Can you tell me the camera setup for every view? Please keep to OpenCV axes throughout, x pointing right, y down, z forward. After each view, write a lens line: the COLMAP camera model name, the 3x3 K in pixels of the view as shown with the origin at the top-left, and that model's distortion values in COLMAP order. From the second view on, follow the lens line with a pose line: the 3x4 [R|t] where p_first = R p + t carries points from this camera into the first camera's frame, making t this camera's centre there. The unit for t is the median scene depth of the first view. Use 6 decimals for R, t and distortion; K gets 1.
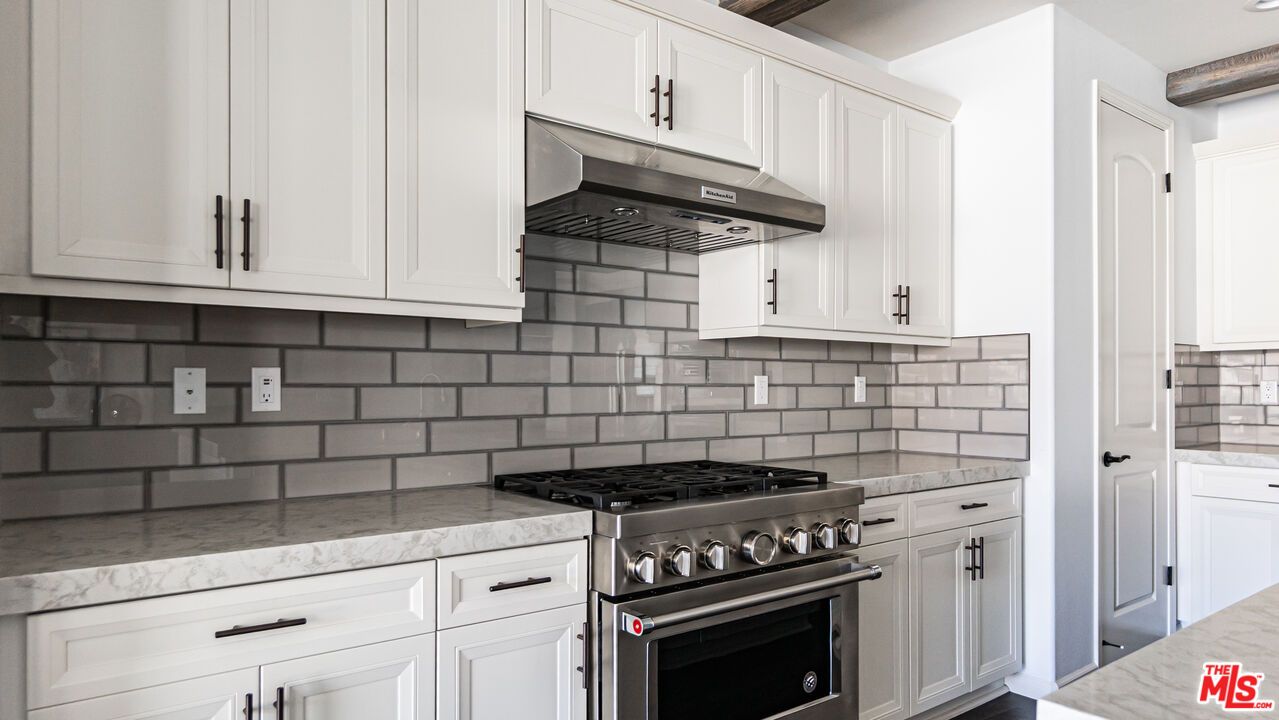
lens RADIAL K [[810.5, 0, 613.3], [0, 810.5, 382.1], [0, 0, 1]] dist [-0.001363, -0.001135]
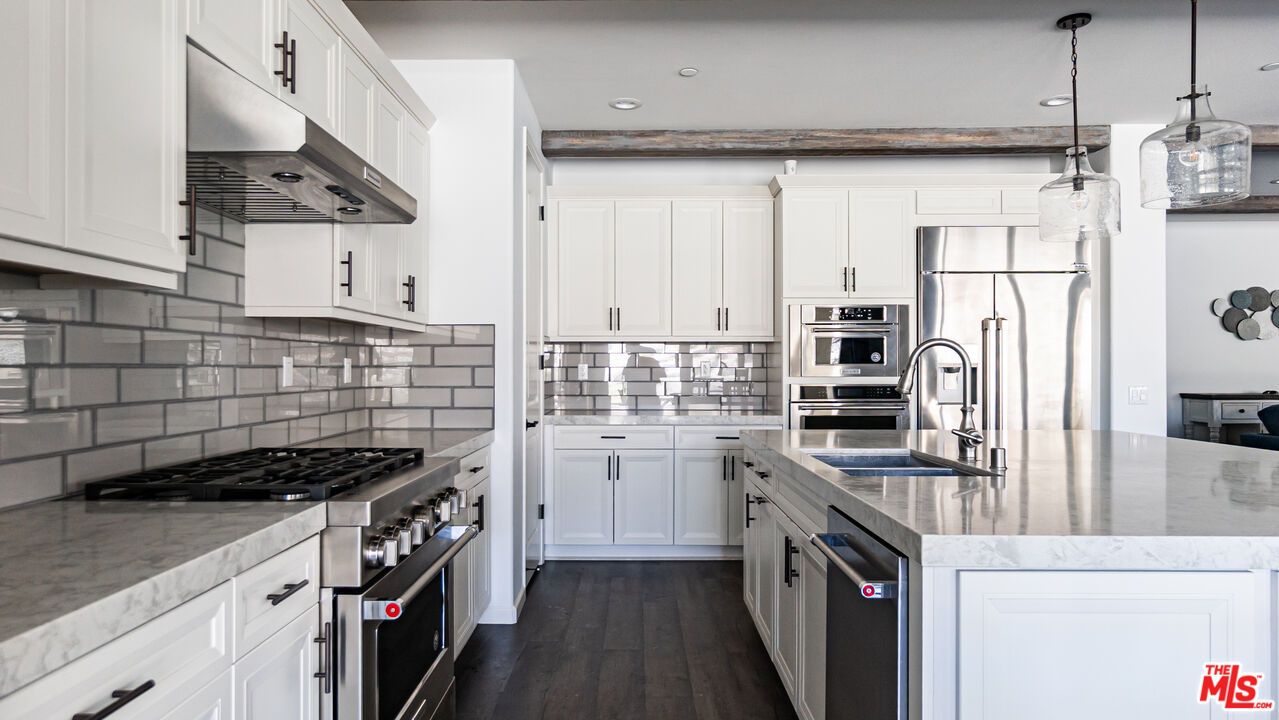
lens RADIAL K [[810.5, 0, 630.4], [0, 810.5, 364.6], [0, 0, 1]] dist [-0.001363, -0.001135]
pose [[0.616447, 0.004726, 0.787383, -0.354741], [-0.006919, 0.999976, -0.000586, -0.000823], [-0.787366, -0.005087, 0.616464, 0.098716]]
